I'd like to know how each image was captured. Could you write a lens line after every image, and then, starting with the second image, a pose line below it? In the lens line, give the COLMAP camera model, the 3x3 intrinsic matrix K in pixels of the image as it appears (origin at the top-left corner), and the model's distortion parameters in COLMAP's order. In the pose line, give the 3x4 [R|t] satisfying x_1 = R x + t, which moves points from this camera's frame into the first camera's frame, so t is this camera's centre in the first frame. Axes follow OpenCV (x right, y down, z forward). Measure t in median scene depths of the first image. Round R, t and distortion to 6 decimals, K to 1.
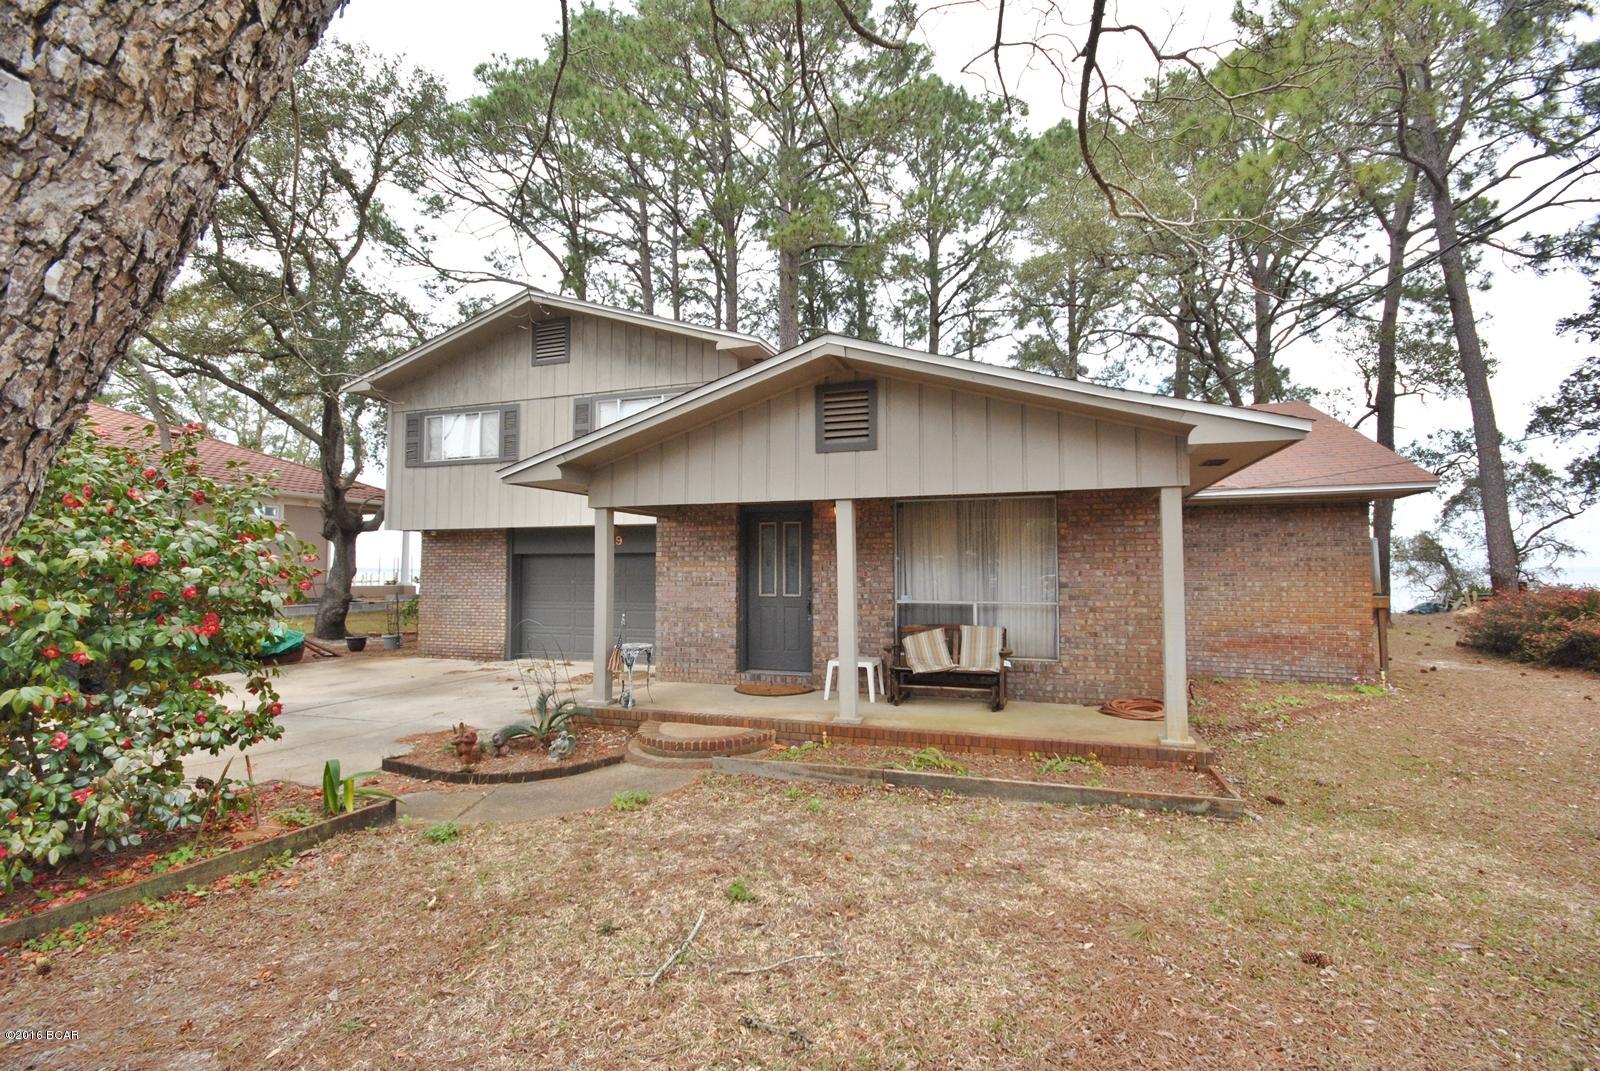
lens RADIAL K [[712.7, 0, 802.0], [0, 712.7, 538.5], [0, 0, 1]] dist [-0.002224, -0.000264]
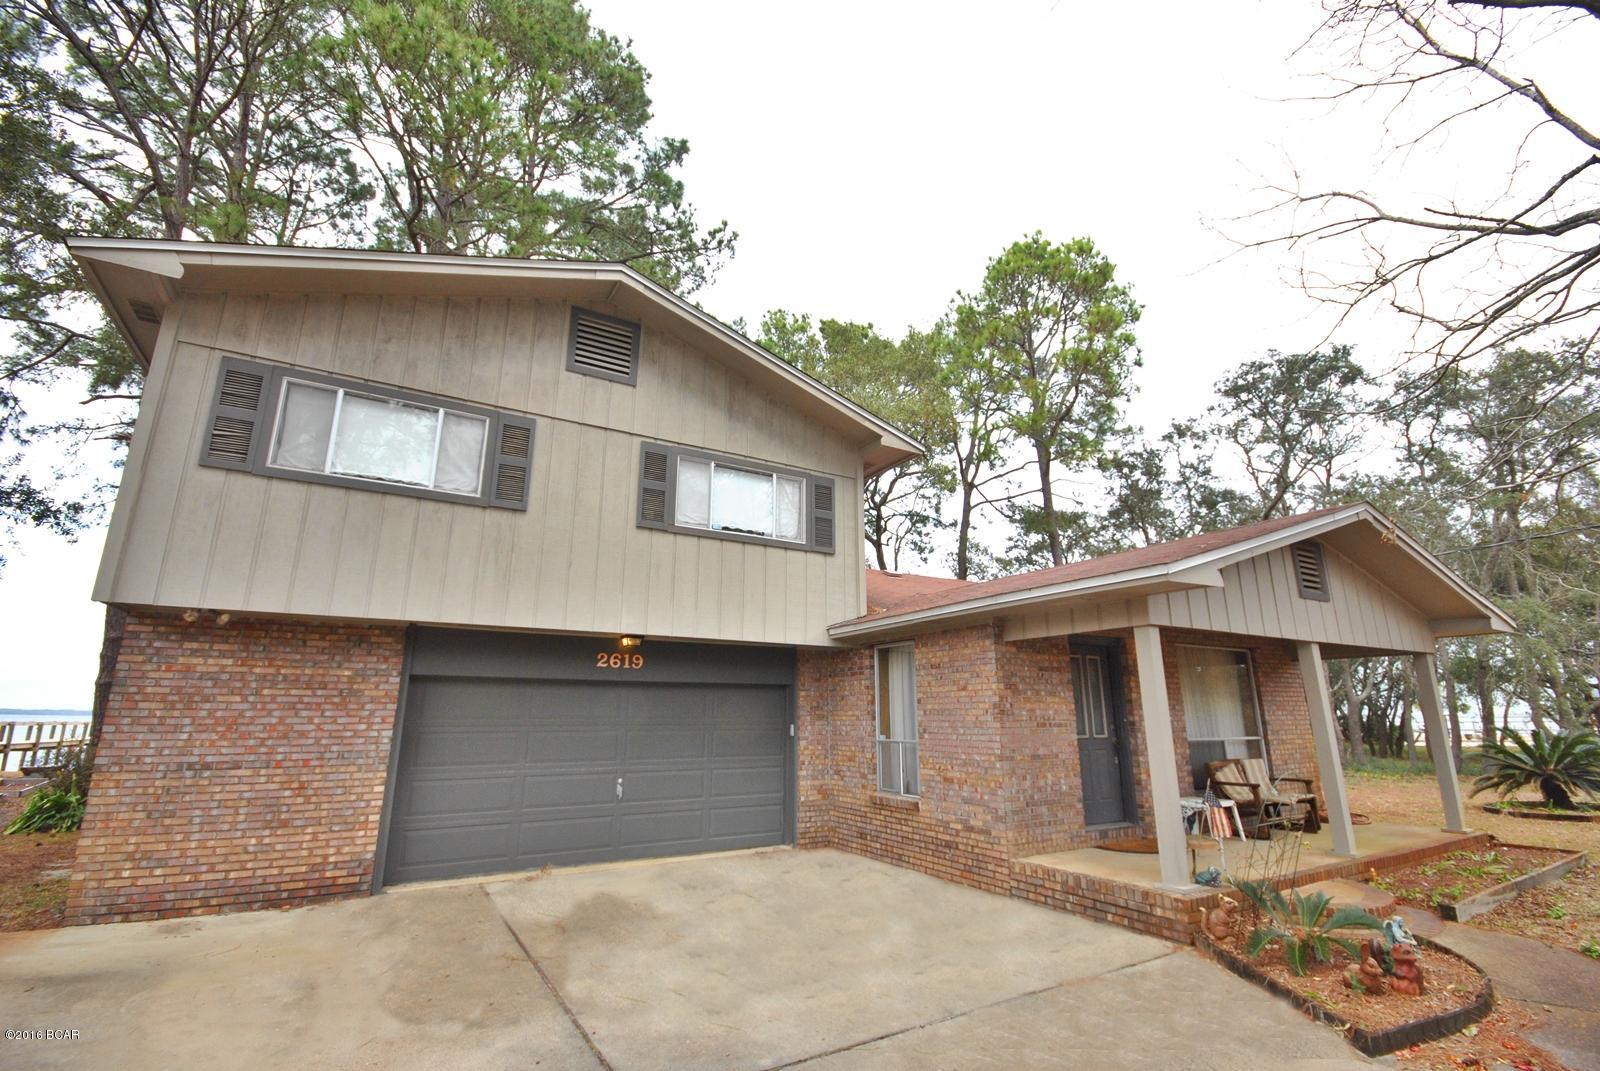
lens RADIAL K [[712.7, 0, 802.0], [0, 712.7, 538.5], [0, 0, 1]] dist [-0.002224, -0.000264]
pose [[0.645716, 0.186164, 0.740537, -0.691682], [-0.034406, 0.975933, -0.215339, 0.028915], [-0.762802, 0.113569, 0.636580, 0.469135]]
